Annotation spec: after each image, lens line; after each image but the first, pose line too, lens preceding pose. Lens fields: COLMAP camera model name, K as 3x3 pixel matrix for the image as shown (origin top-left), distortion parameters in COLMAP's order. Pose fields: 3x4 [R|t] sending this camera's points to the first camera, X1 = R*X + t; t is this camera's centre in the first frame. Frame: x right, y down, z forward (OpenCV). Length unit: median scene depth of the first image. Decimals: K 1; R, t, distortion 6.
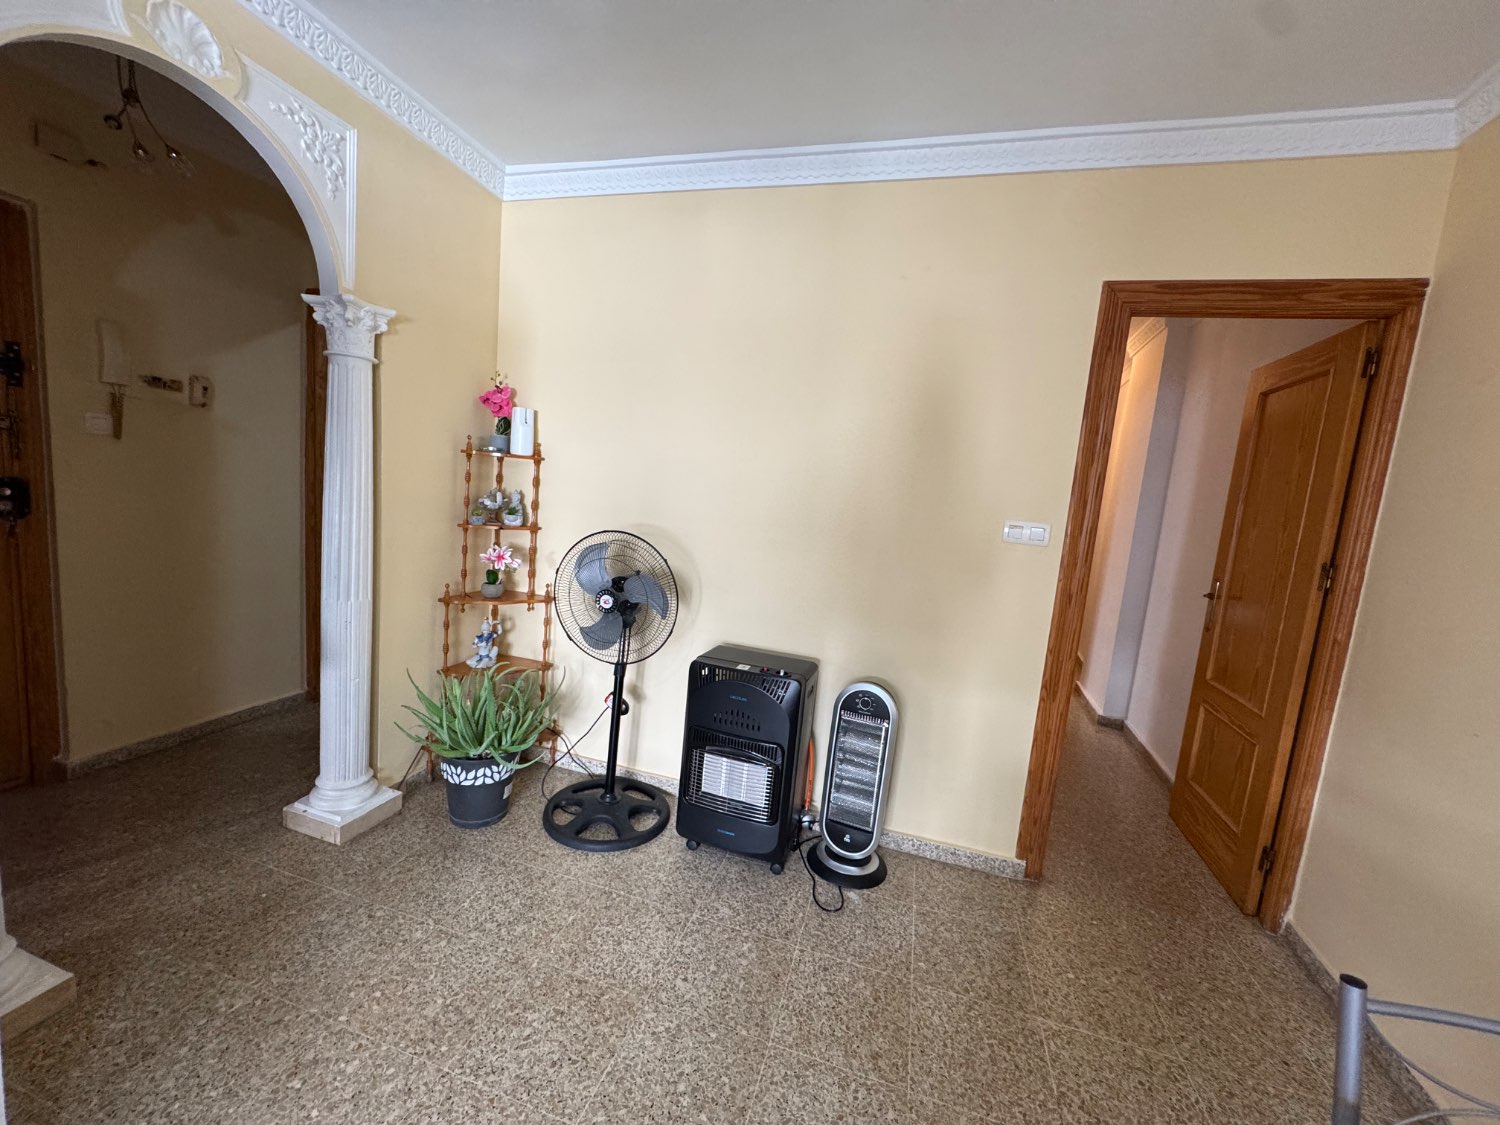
lens RADIAL K [[597.9, 0, 749.3], [0, 597.9, 560.7], [0, 0, 1]] dist [-0.003836, 0.000414]
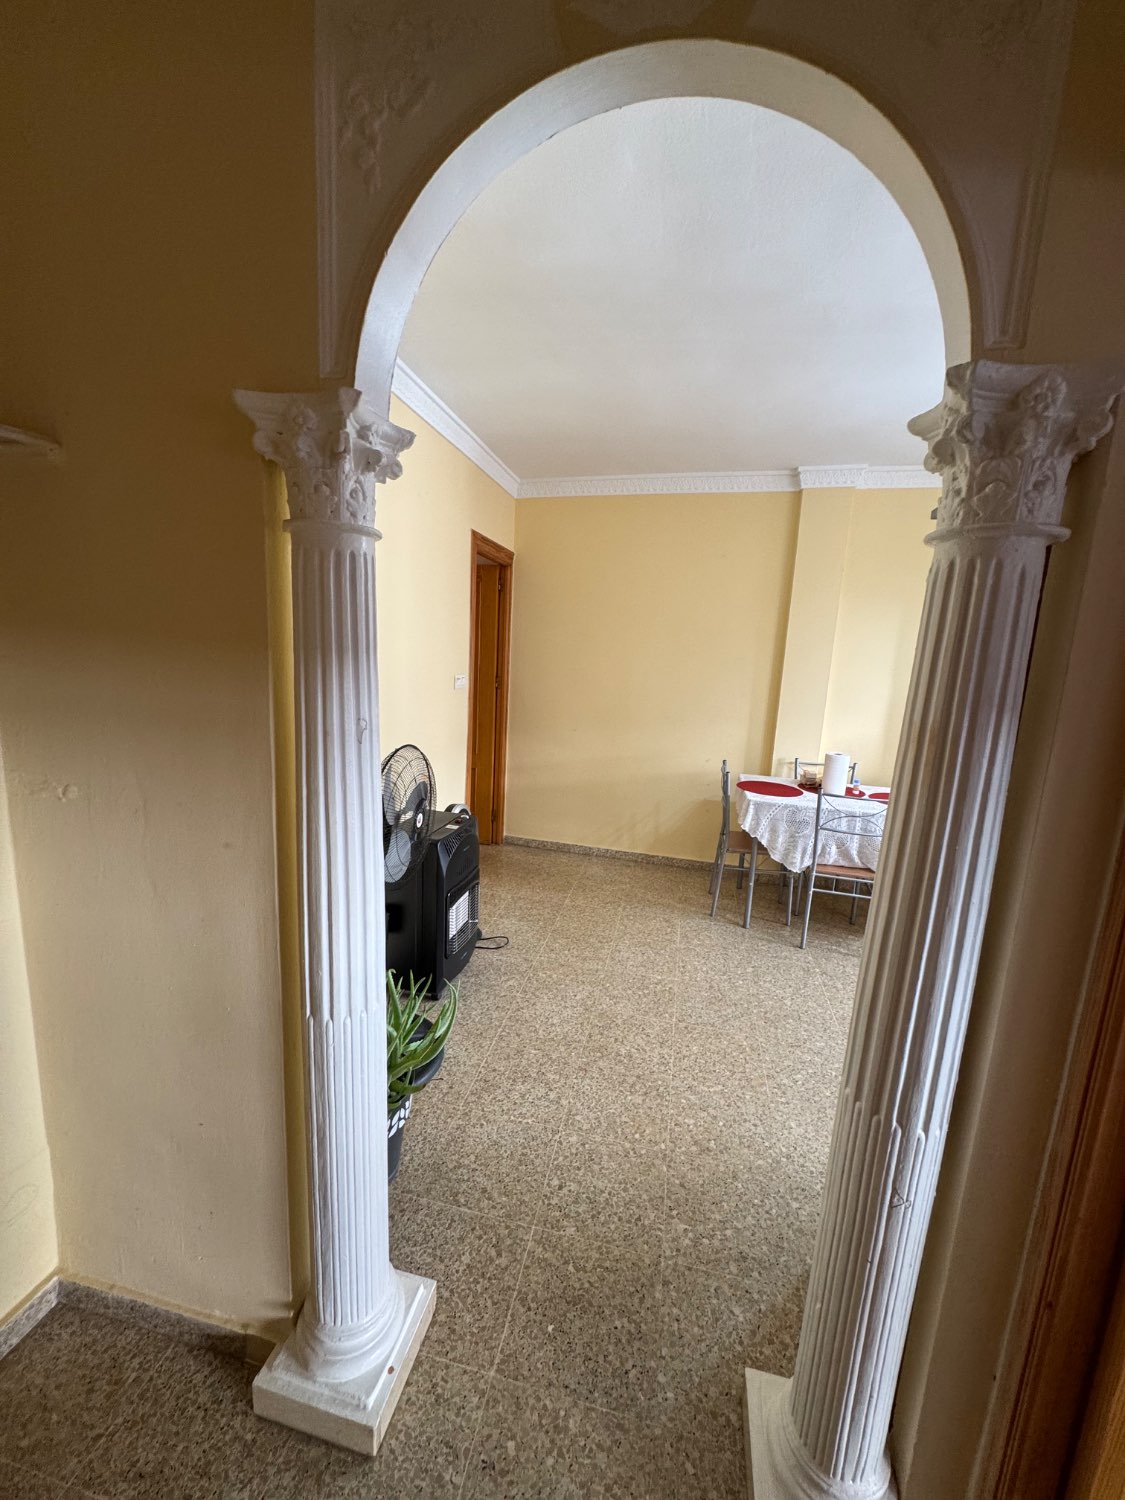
lens RADIAL K [[597.9, 0, 560.1], [0, 597.9, 751.7], [0, 0, 1]] dist [-0.003836, 0.000414]
pose [[-0.064976, -0.263492, 0.962471, -1.597726], [0.064799, 0.961359, 0.267563, -0.384771], [-0.995781, 0.079752, -0.045391, 1.151650]]
